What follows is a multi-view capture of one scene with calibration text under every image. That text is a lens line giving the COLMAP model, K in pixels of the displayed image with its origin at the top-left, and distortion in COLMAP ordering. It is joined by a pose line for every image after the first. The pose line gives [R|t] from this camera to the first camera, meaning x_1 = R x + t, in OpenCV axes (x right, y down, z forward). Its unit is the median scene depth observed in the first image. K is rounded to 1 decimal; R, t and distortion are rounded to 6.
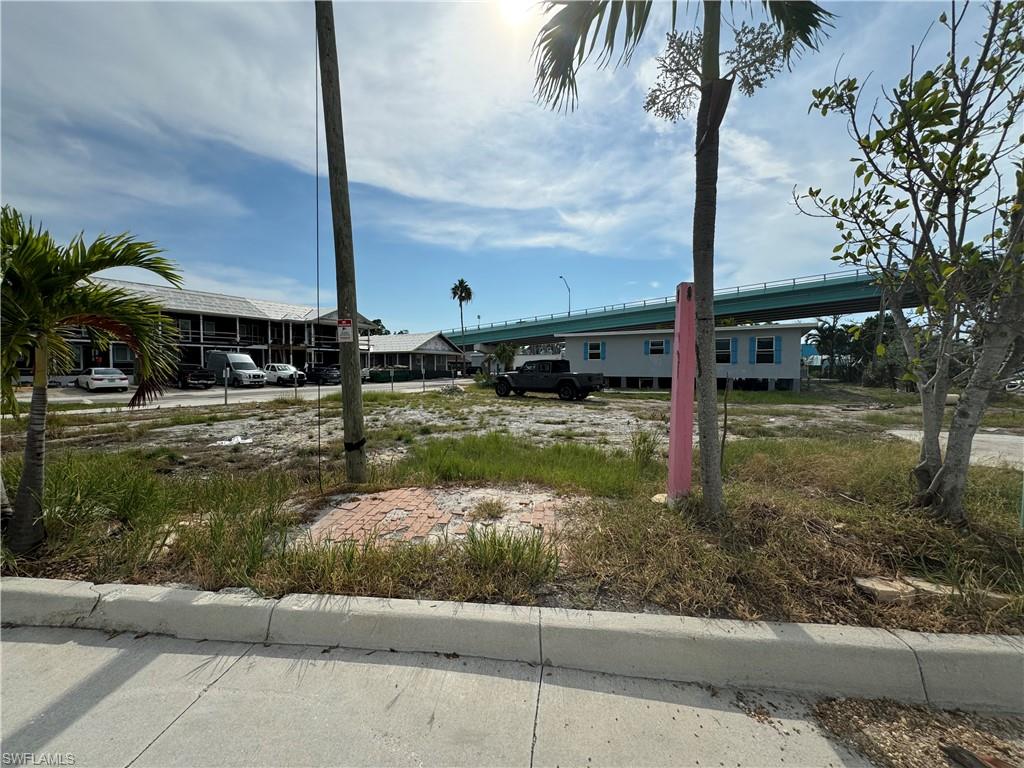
lens RADIAL K [[409.6, 0, 514.5], [0, 409.6, 383.0], [0, 0, 1]] dist [-0.001956, 0.001594]
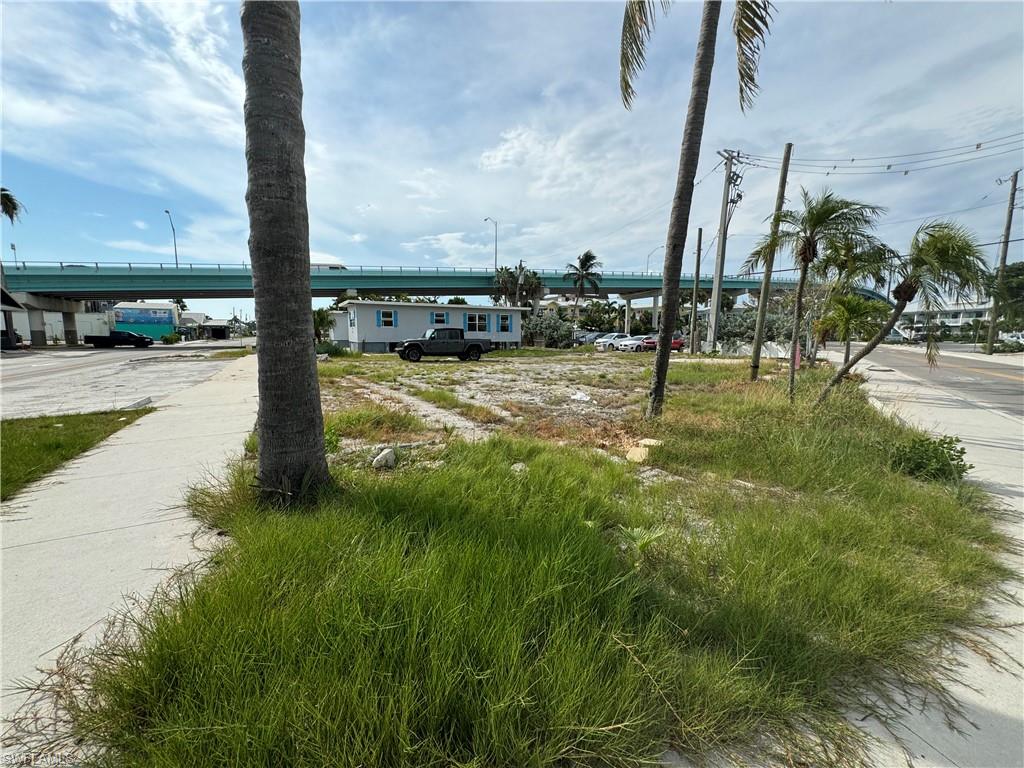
lens RADIAL K [[409.6, 0, 513.1], [0, 409.6, 386.1], [0, 0, 1]] dist [-0.001956, 0.001594]
pose [[0.504264, -0.105023, 0.857140, -0.347459], [0.029558, 0.994095, 0.104414, -0.003433], [-0.863044, -0.027316, 0.504390, 0.109250]]
